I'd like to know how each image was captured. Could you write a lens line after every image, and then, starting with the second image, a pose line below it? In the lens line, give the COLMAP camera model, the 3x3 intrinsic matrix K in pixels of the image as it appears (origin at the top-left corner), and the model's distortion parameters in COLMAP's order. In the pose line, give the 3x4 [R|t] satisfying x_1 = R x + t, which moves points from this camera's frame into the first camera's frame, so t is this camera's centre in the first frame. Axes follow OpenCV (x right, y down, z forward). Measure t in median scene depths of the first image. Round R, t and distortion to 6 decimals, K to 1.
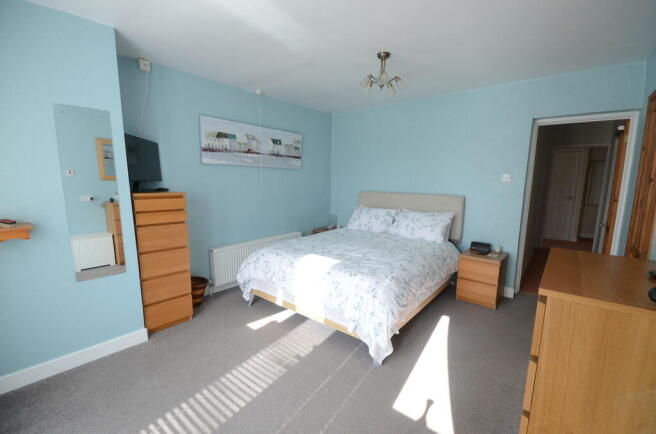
lens RADIAL K [[288.6, 0, 329.9], [0, 288.6, 218.7], [0, 0, 1]] dist [-0.000929, -0.001224]
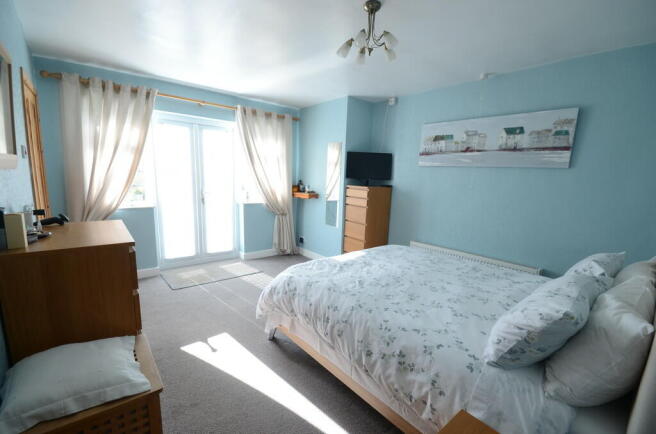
lens RADIAL K [[288.6, 0, 329.1], [0, 288.6, 218.9], [0, 0, 1]] dist [-0.000929, -0.001224]
pose [[-0.191118, 0.130389, -0.972868, 0.697962], [-0.169248, 0.971916, 0.163509, -0.102174], [0.966866, 0.195906, -0.163683, 0.788171]]
